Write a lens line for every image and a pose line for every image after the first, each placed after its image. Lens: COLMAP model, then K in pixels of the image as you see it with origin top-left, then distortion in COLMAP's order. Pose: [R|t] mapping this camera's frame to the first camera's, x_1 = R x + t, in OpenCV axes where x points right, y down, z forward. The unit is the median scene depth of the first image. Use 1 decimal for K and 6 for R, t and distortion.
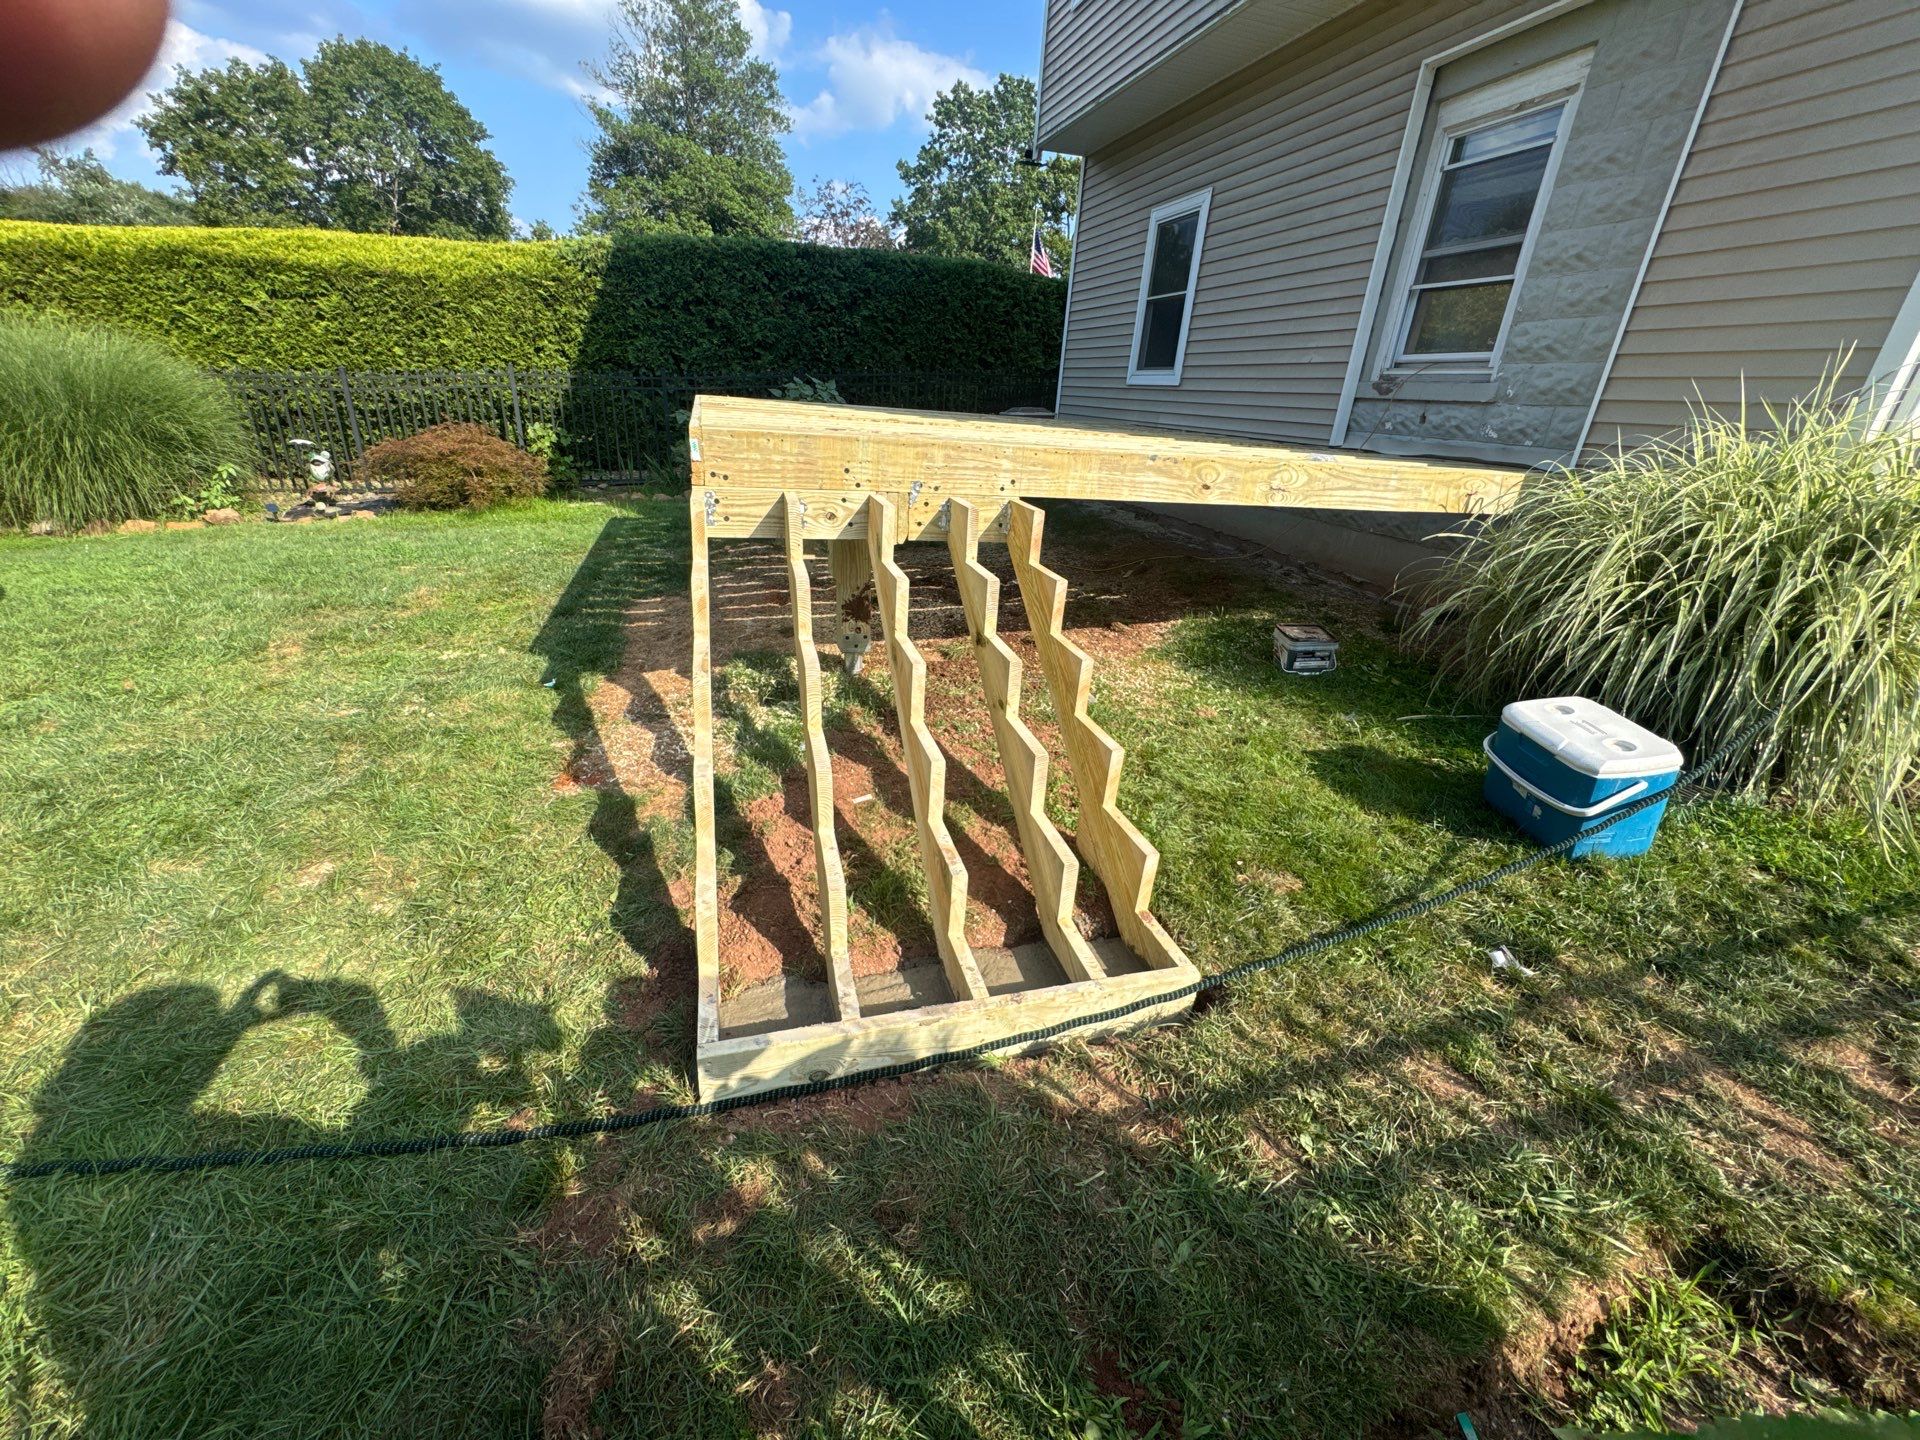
lens RADIAL K [[766.4, 0, 957.0], [0, 766.4, 723.5], [0, 0, 1]] dist [-0.006300, 0.000906]
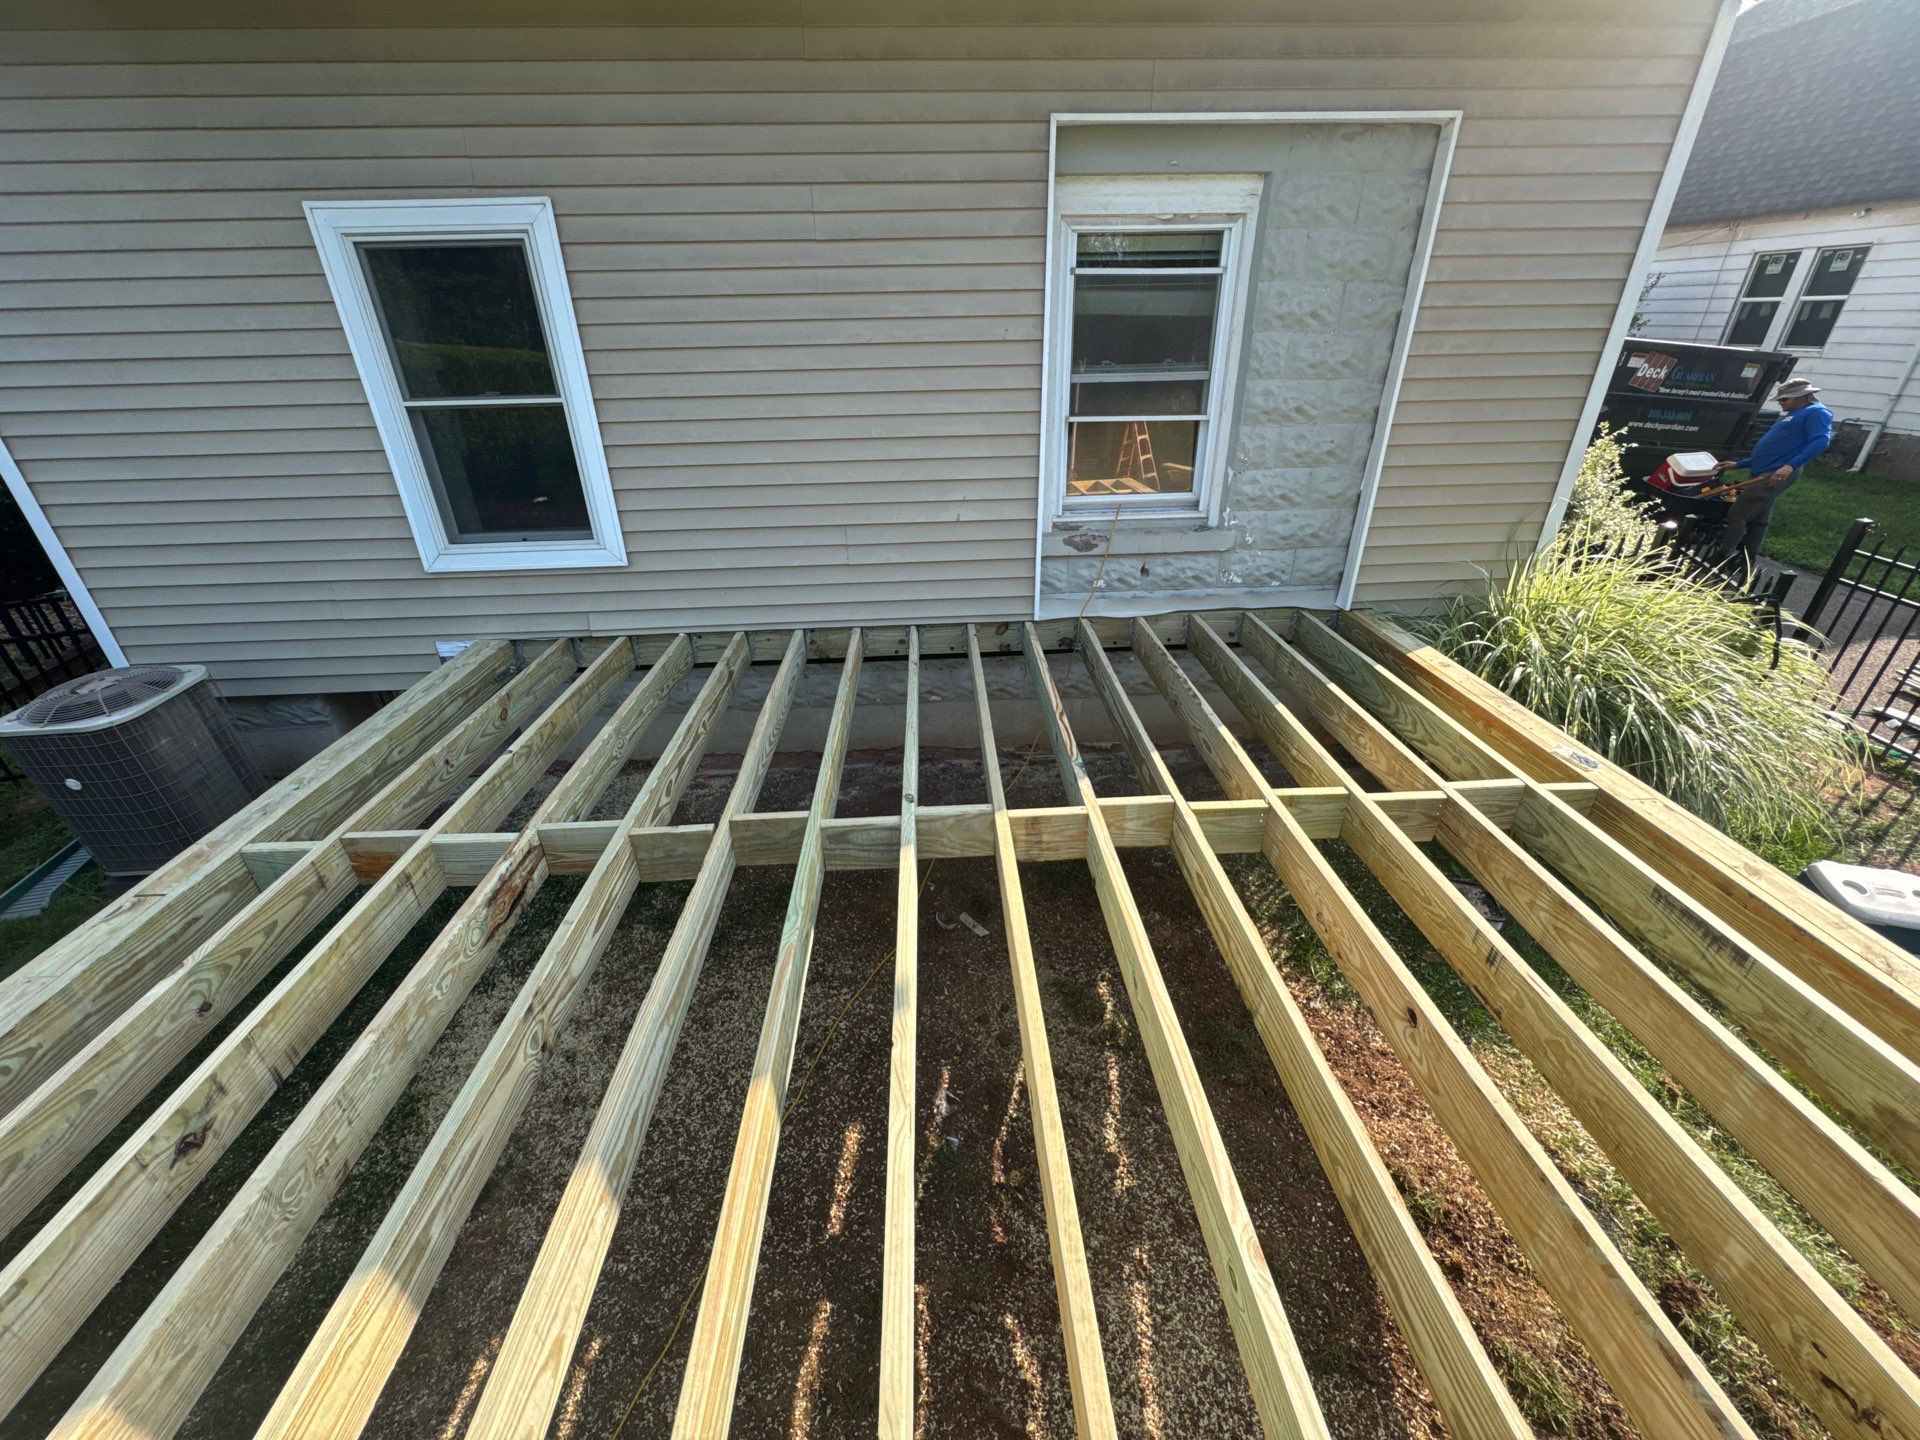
lens RADIAL K [[766.4, 0, 960.6], [0, 766.4, 719.9], [0, 0, 1]] dist [-0.006300, 0.000906]
pose [[0.238022, -0.510981, 0.825981, -0.158798], [0.410134, 0.823760, 0.391419, -0.465465], [-0.880418, 0.245596, 0.405644, 0.595908]]
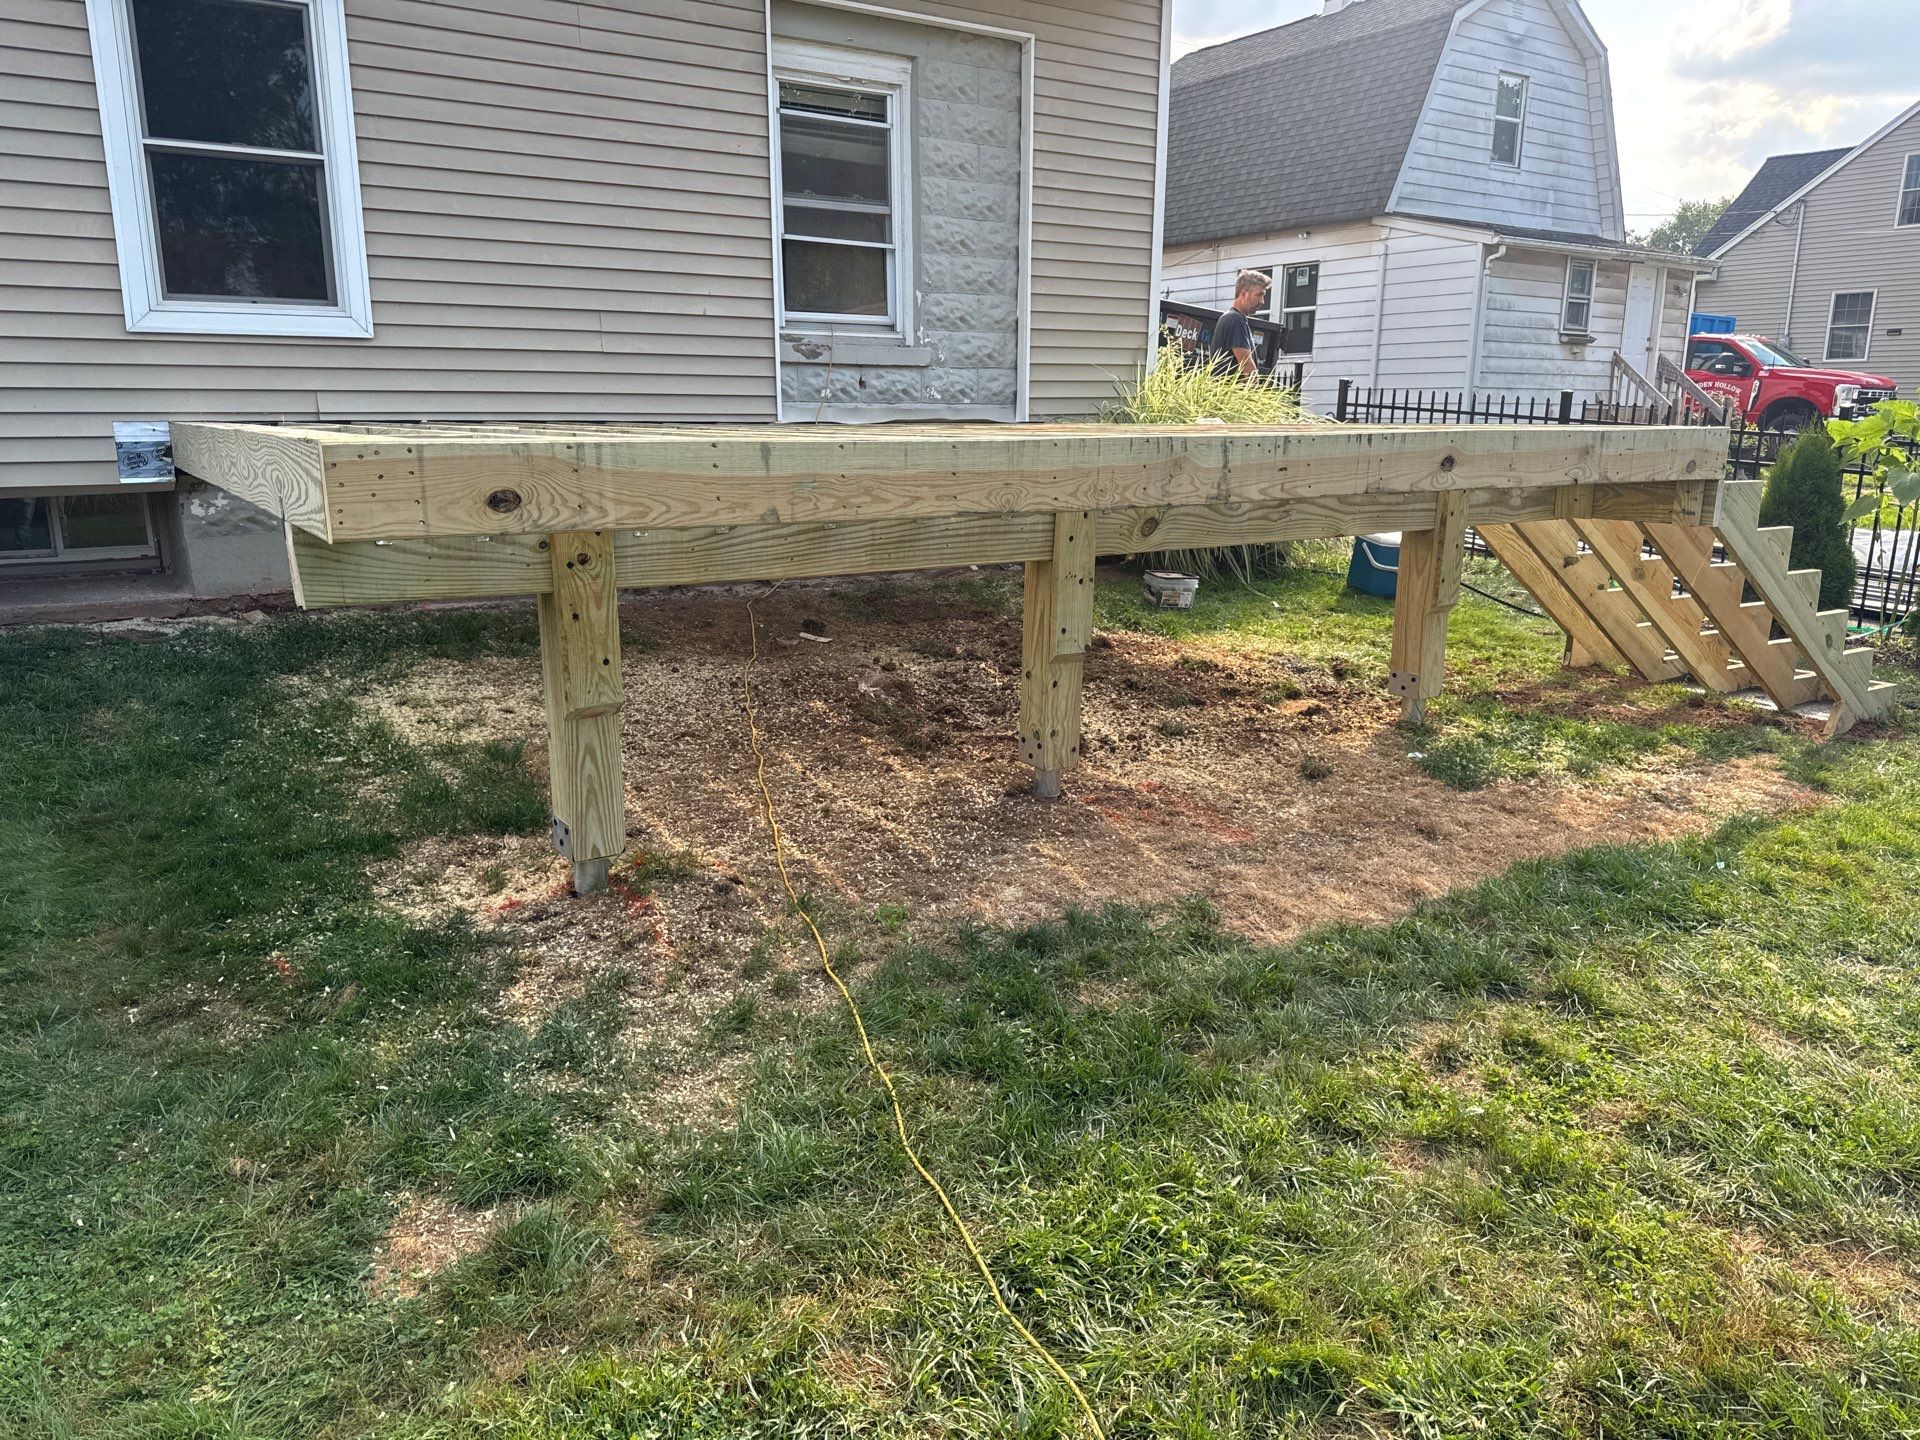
lens RADIAL K [[1360.8, 0, 954.9], [0, 1360.8, 746.3], [0, 0, 1]] dist [0.037241, -0.044344]
pose [[-0.279158, -0.292500, 0.914612, -0.717846], [0.358603, 0.851810, 0.381868, -0.418565], [-0.890772, 0.434584, -0.132898, 0.892045]]
